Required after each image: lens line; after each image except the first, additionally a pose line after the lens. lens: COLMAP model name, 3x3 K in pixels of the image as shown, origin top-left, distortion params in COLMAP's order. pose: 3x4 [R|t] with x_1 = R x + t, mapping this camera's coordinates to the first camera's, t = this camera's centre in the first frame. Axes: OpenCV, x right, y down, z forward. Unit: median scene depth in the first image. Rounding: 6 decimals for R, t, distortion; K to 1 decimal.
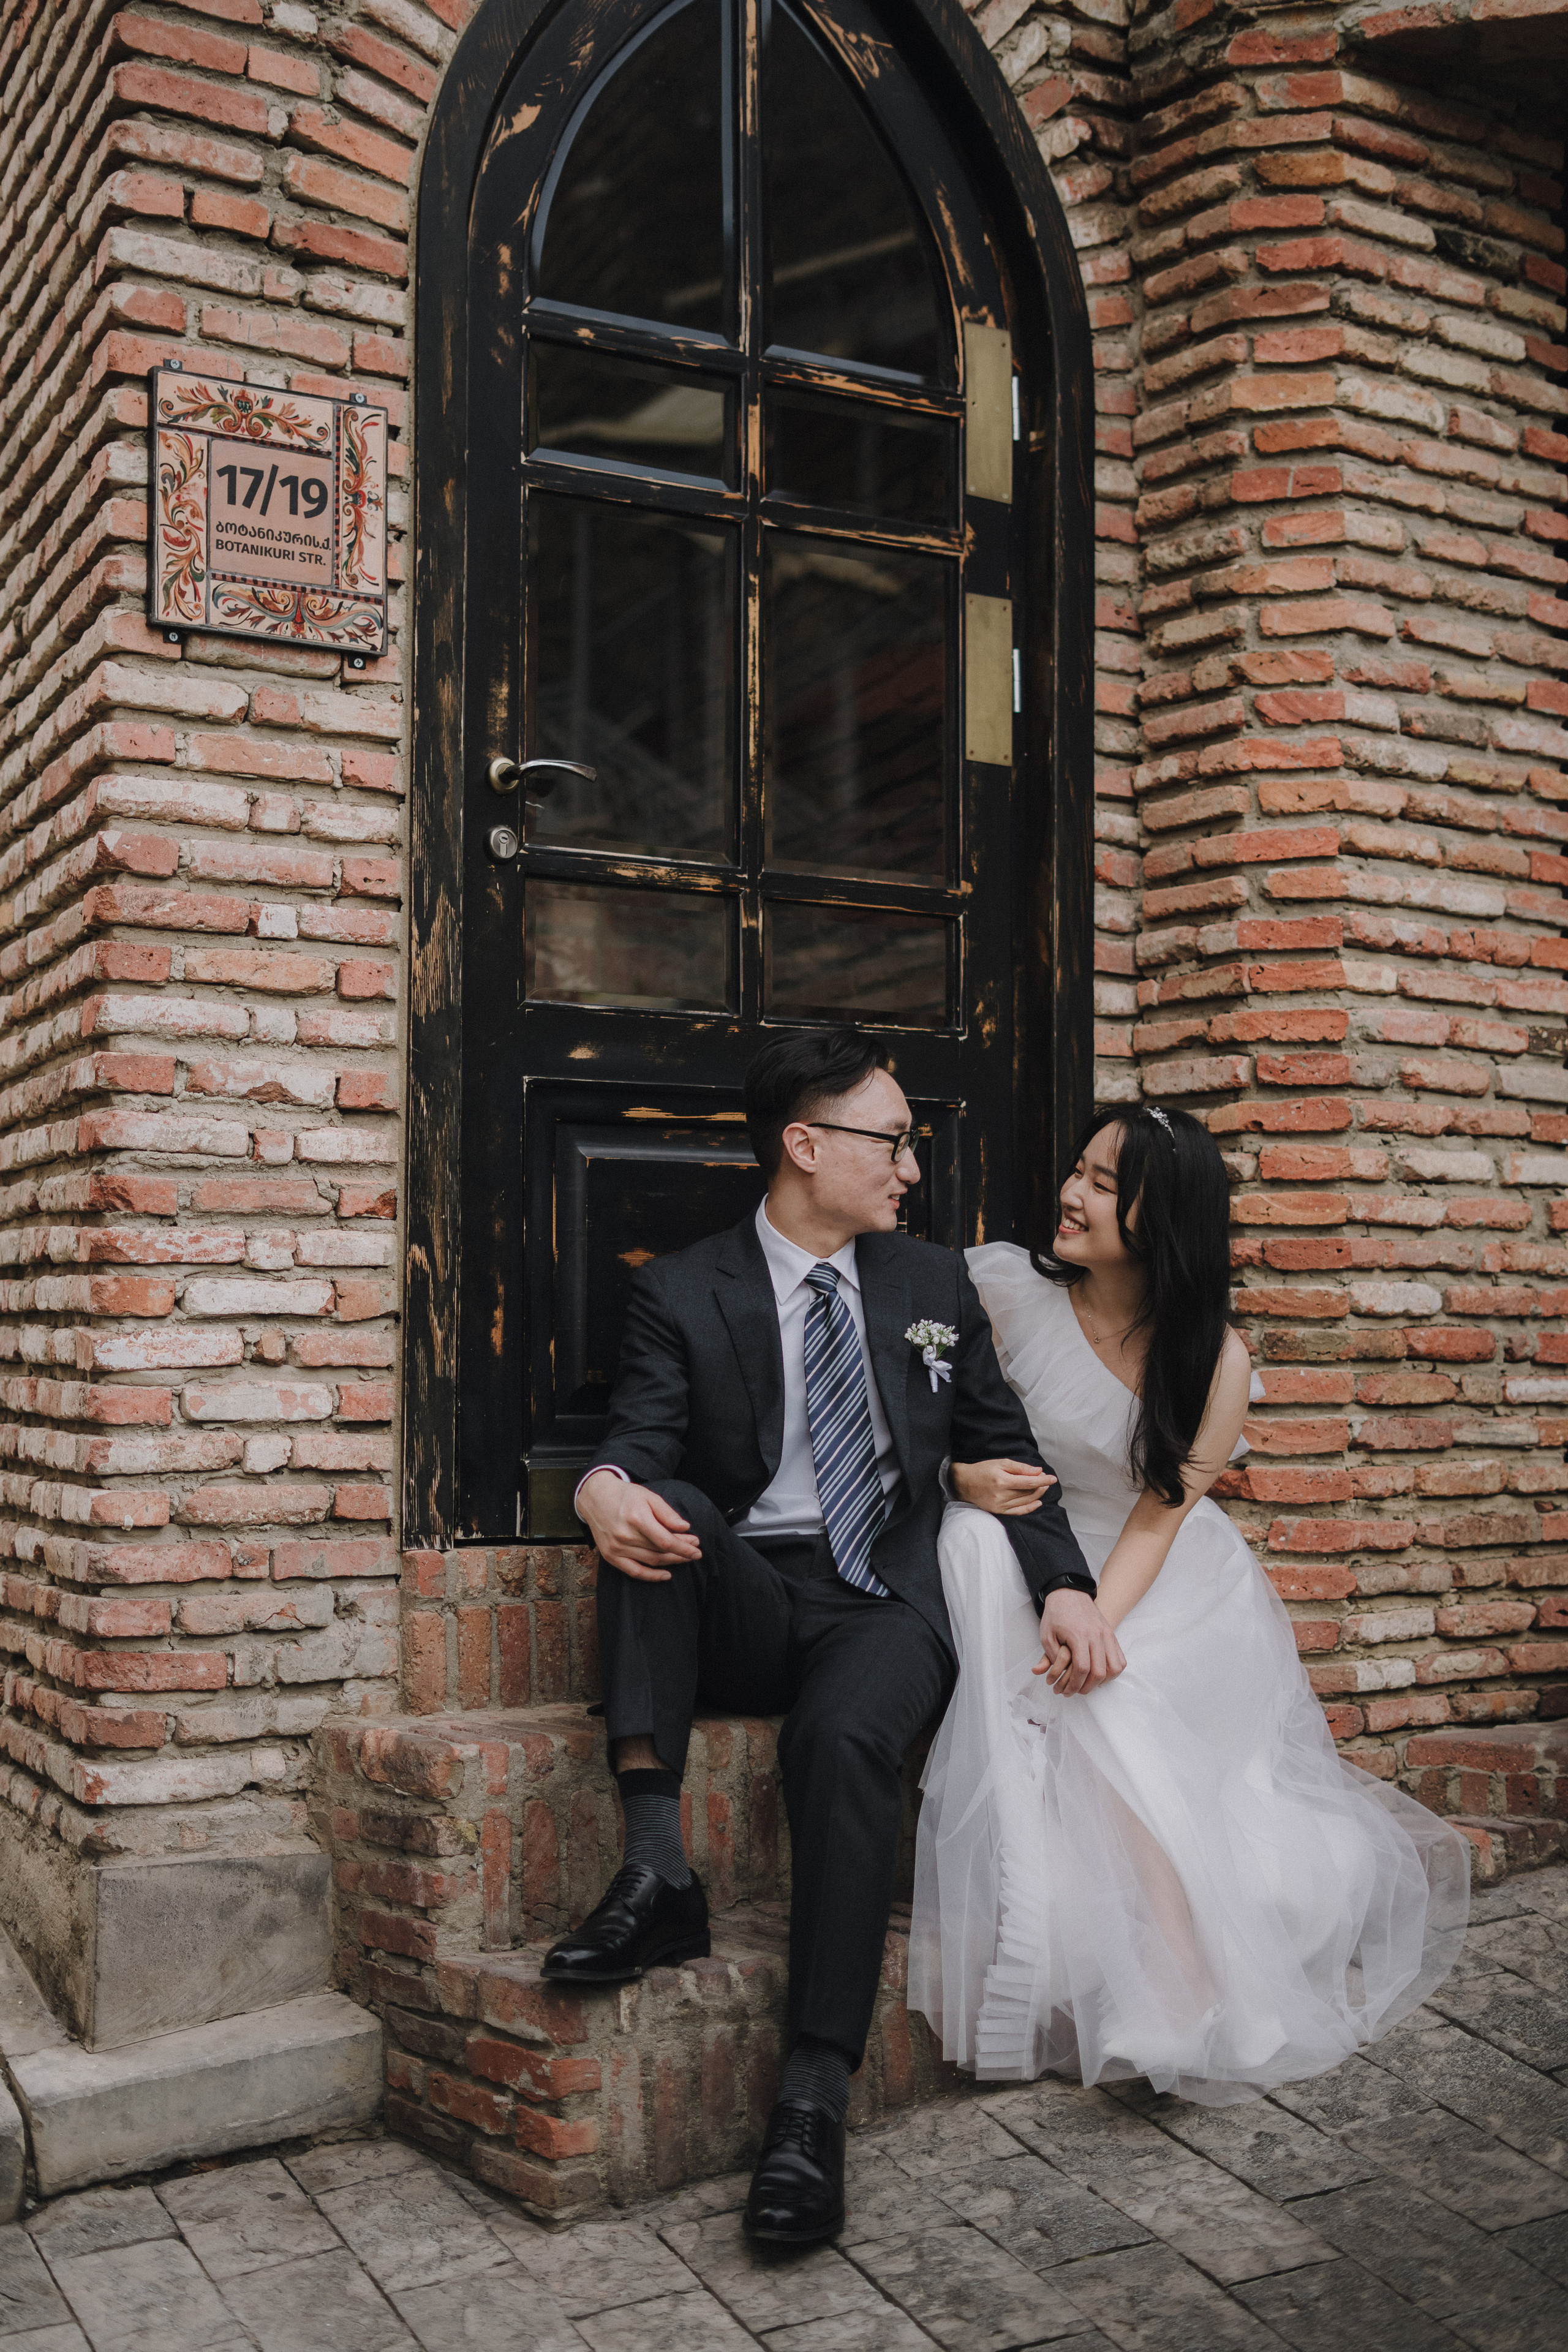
lens RADIAL K [[3421.9, 0, 784.0], [0, 3421.9, 1176.0], [0, 0, 1]] dist [-0.036979, 0.042052]
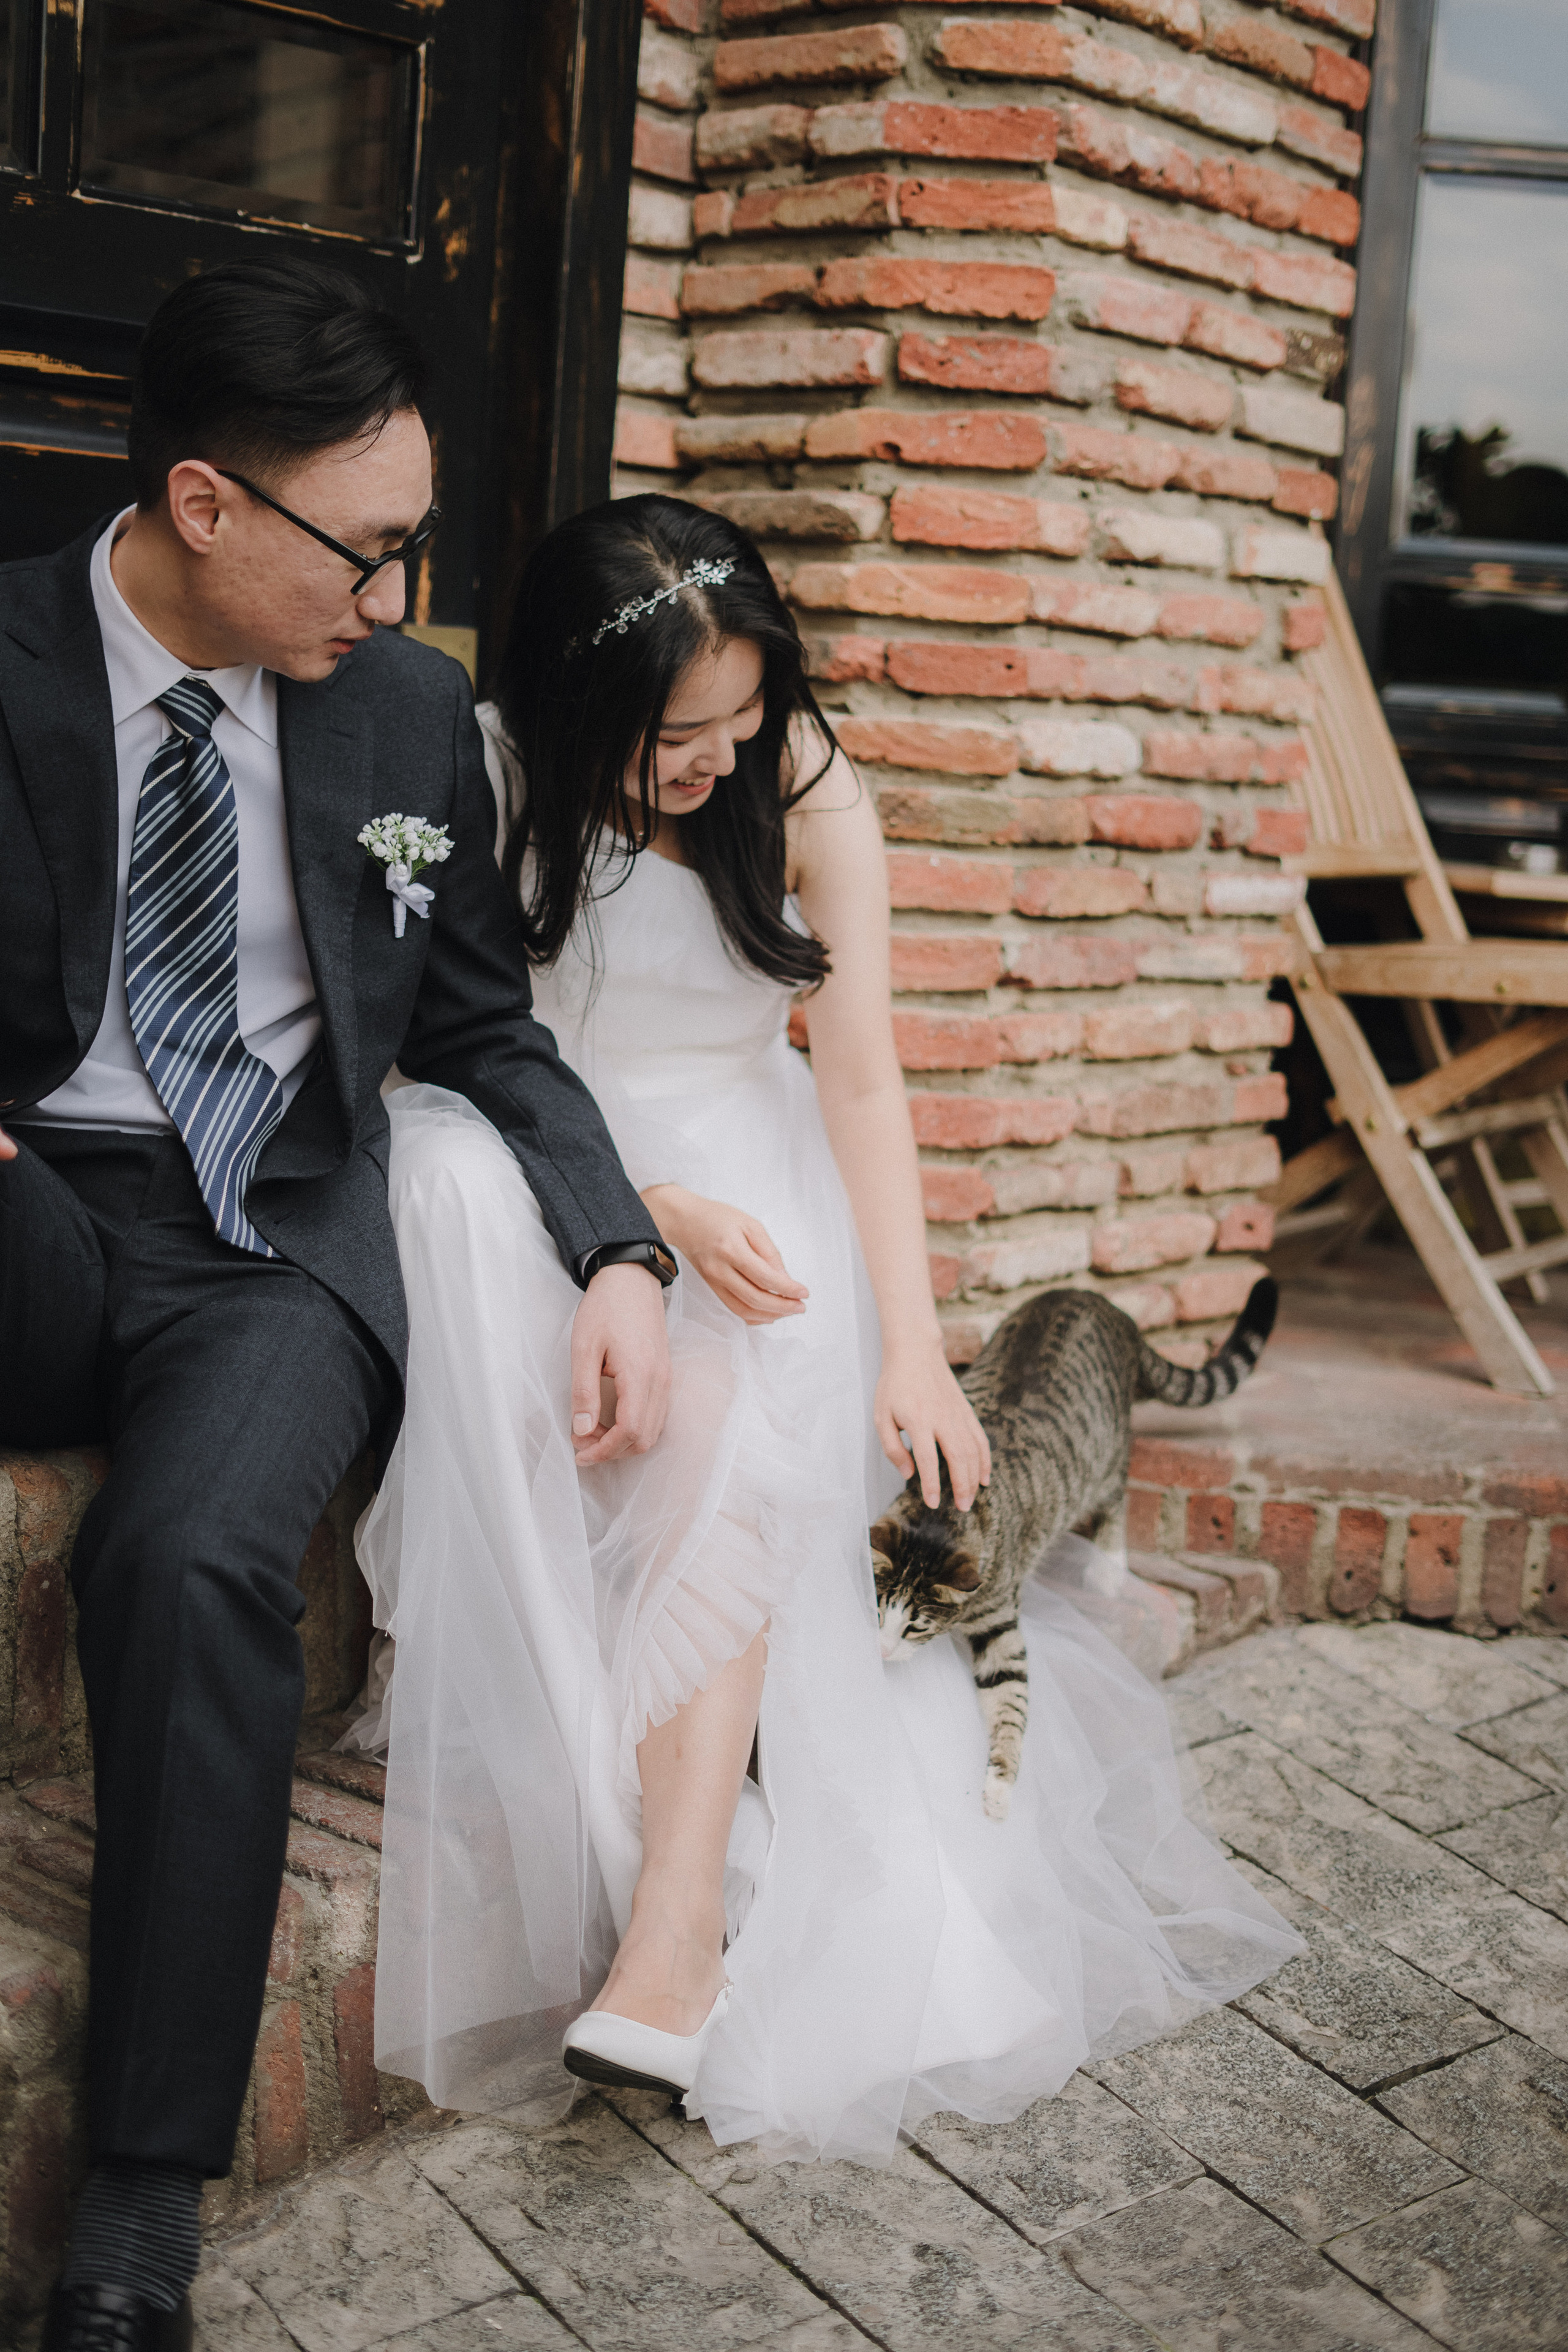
lens RADIAL K [[3421.9, 0, 784.0], [0, 3421.9, 1176.0], [0, 0, 1]] dist [-0.036979, 0.042052]
pose [[0.971735, 0.032841, 0.233778, -0.018408], [-0.078253, 0.979099, 0.187729, -0.000914], [-0.222727, -0.200716, 0.953995, 0.395767]]
